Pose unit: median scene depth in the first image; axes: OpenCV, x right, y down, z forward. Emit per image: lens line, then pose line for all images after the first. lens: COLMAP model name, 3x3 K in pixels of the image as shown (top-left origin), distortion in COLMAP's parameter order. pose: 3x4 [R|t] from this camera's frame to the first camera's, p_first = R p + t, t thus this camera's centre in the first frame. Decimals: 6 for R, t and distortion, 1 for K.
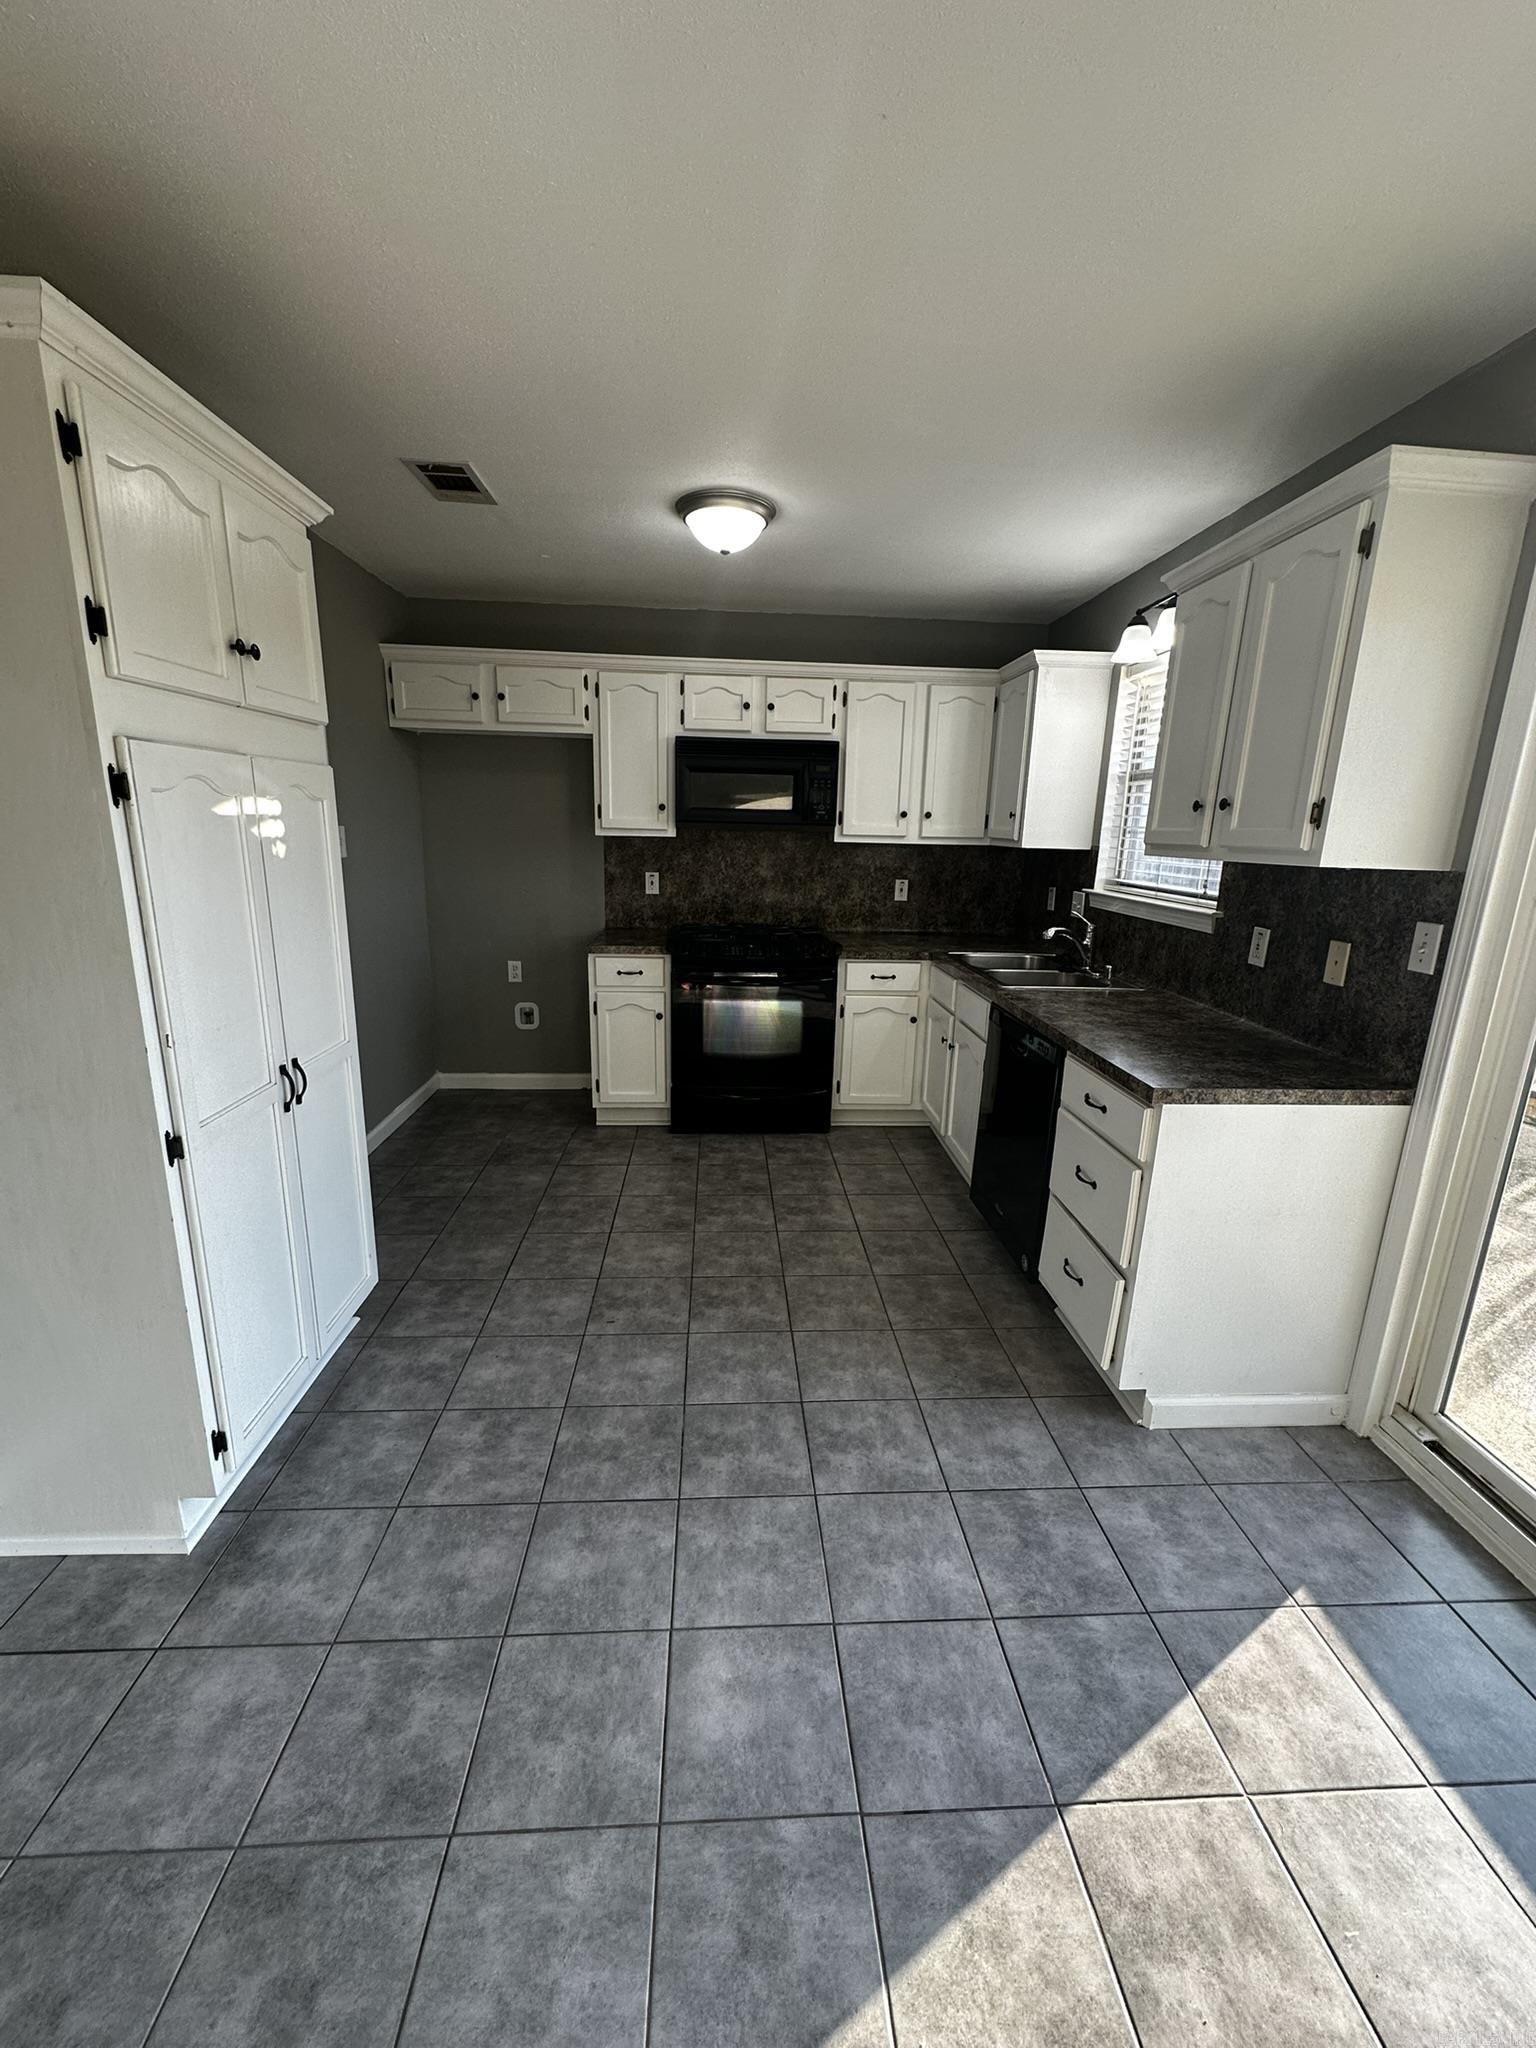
lens RADIAL K [[815.1, 0, 767.1], [0, 815.1, 1026.3], [0, 0, 1]] dist [-0.003621, 0.000847]
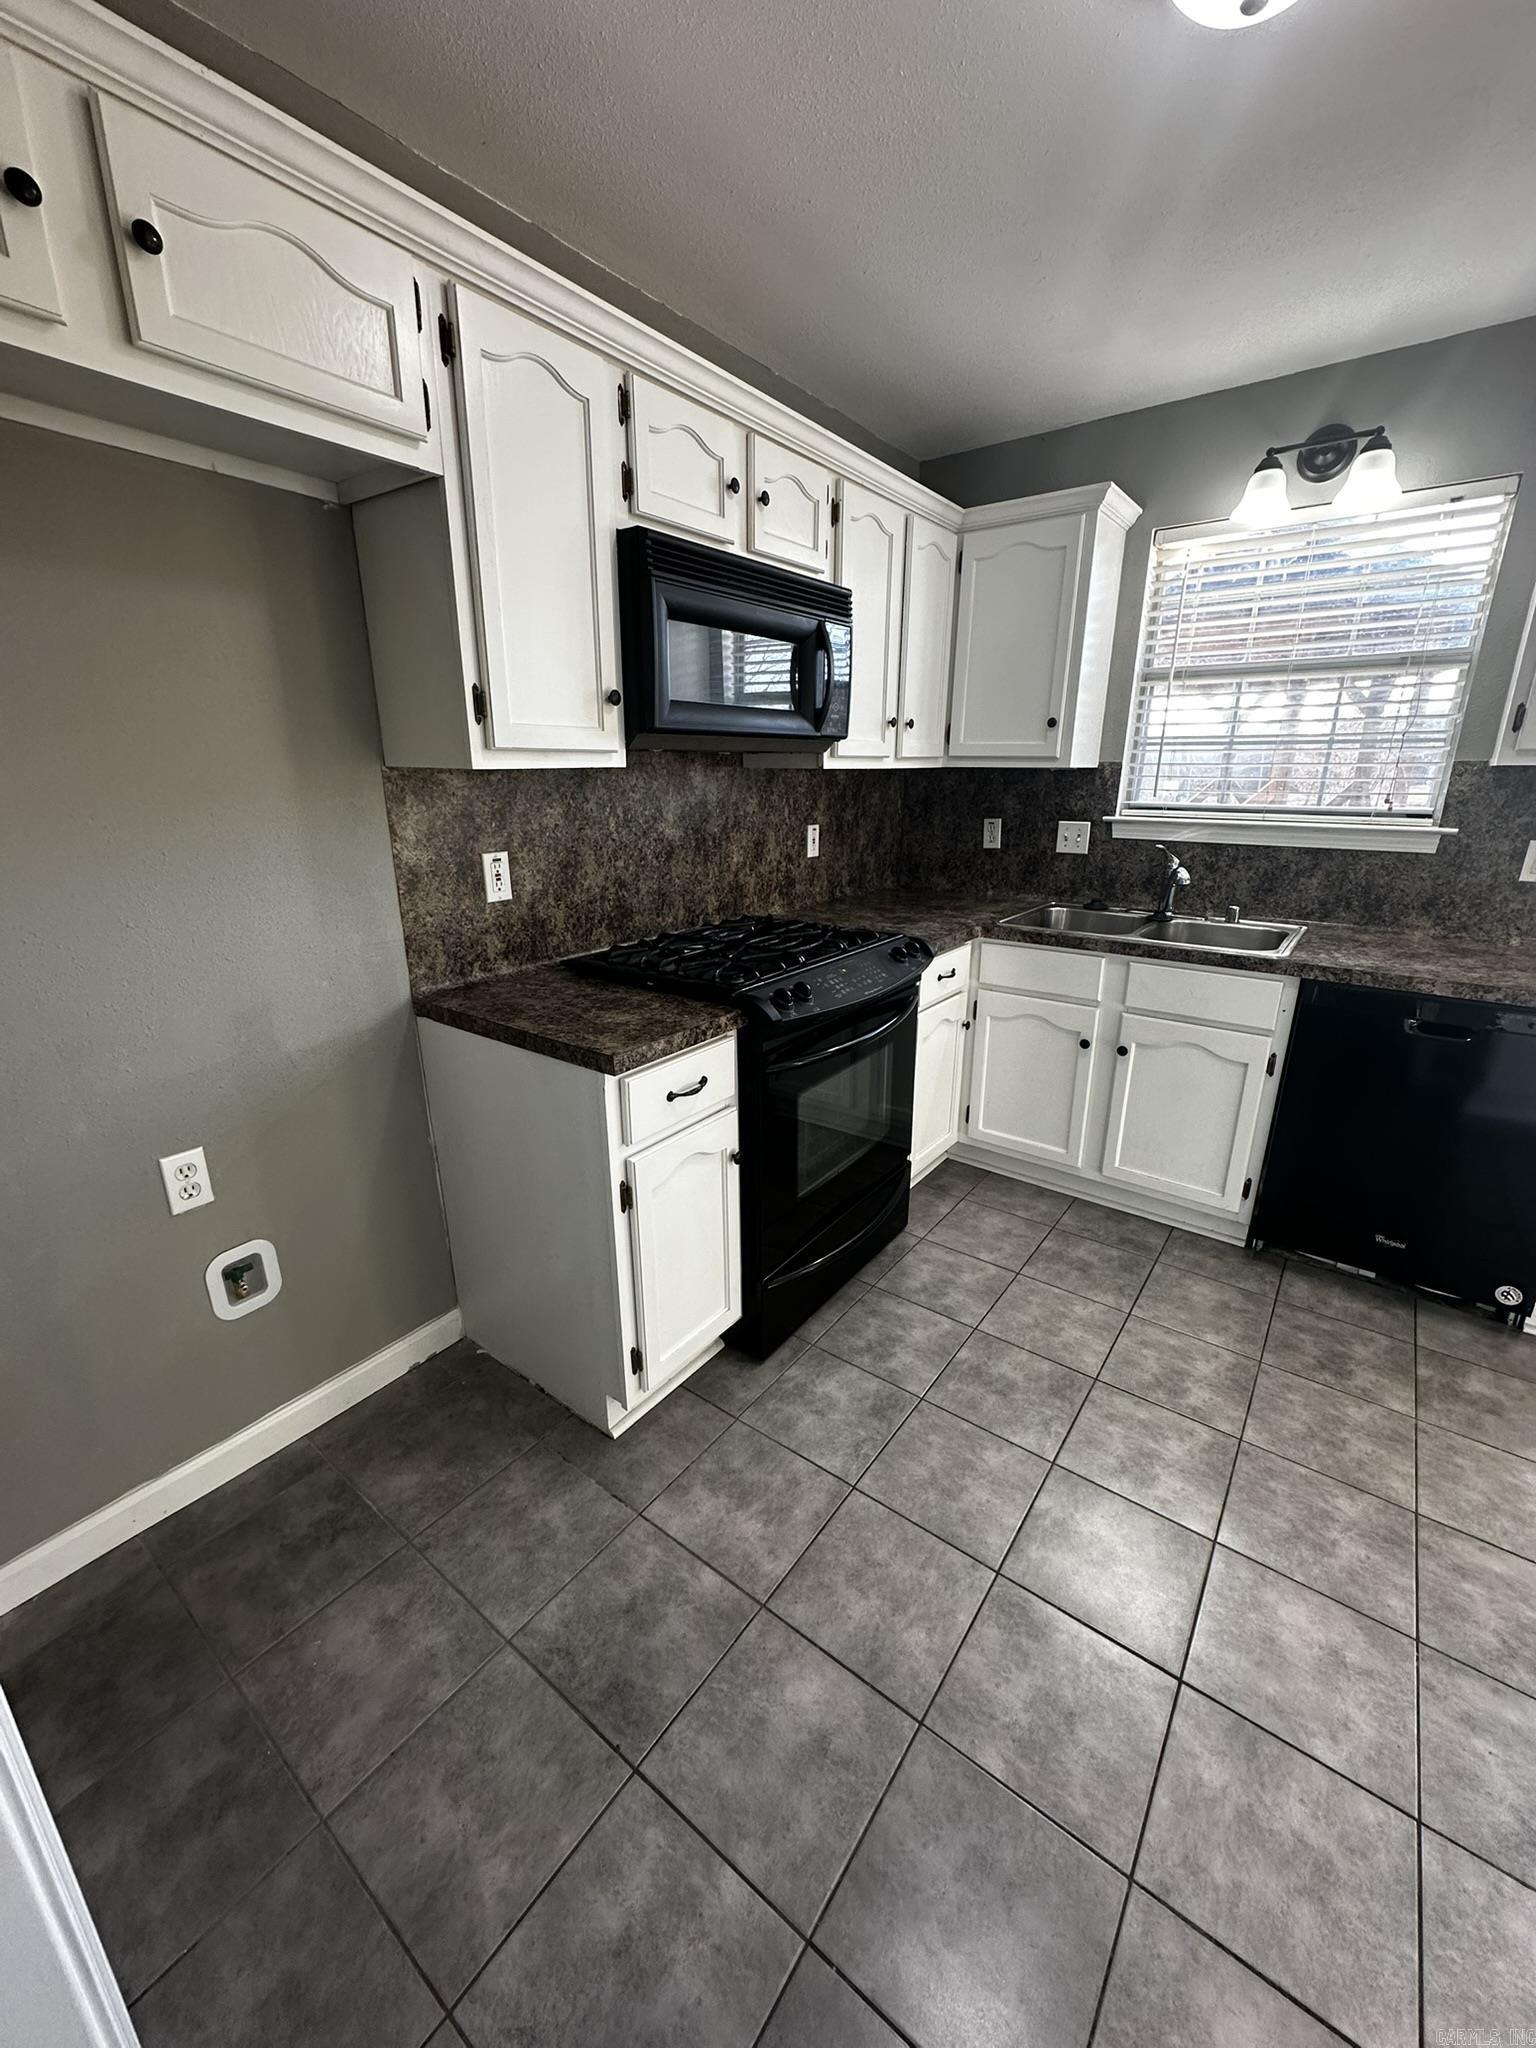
lens RADIAL K [[815.1, 0, 767.1], [0, 815.1, 1024.2], [0, 0, 1]] dist [-0.003621, 0.000847]
pose [[0.646618, -0.254899, 0.718966, -0.713709], [0.199373, 0.966229, 0.163252, -0.259532], [-0.736299, 0.037780, 0.675601, 1.088260]]
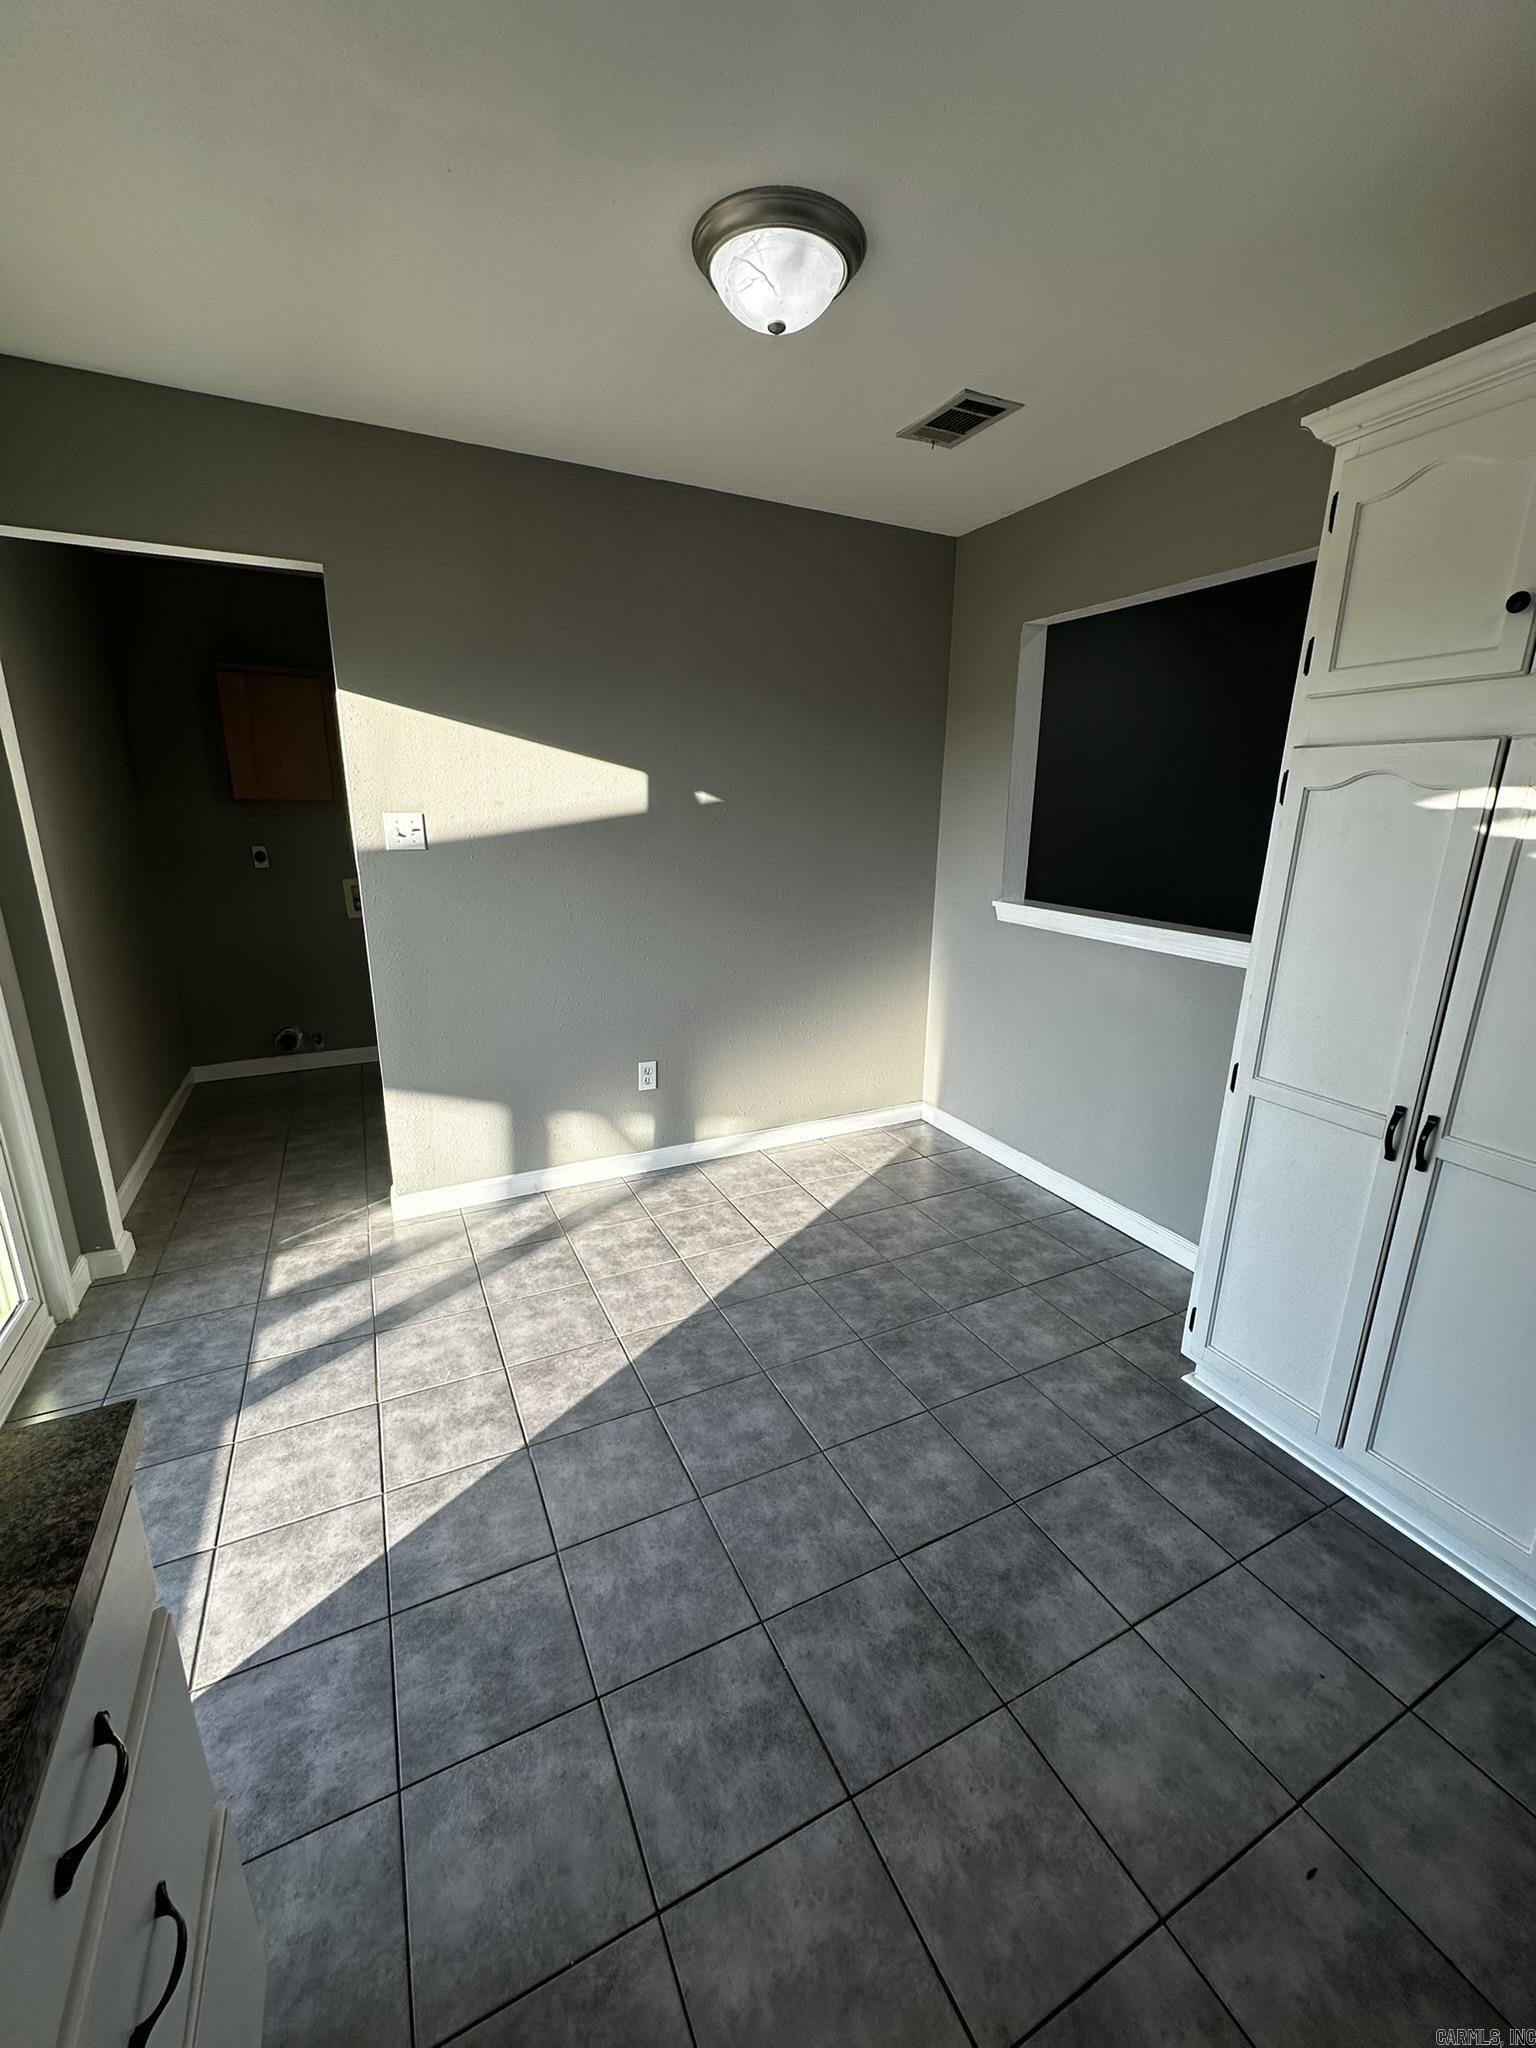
lens RADIAL K [[815.1, 0, 768.7], [0, 815.1, 1022.7], [0, 0, 1]] dist [-0.003621, 0.000847]
pose [[-0.918355, 0.064586, -0.390452, 0.260279], [-0.131603, 0.880610, 0.455199, -0.255390], [0.373235, 0.469419, -0.800213, 1.076226]]
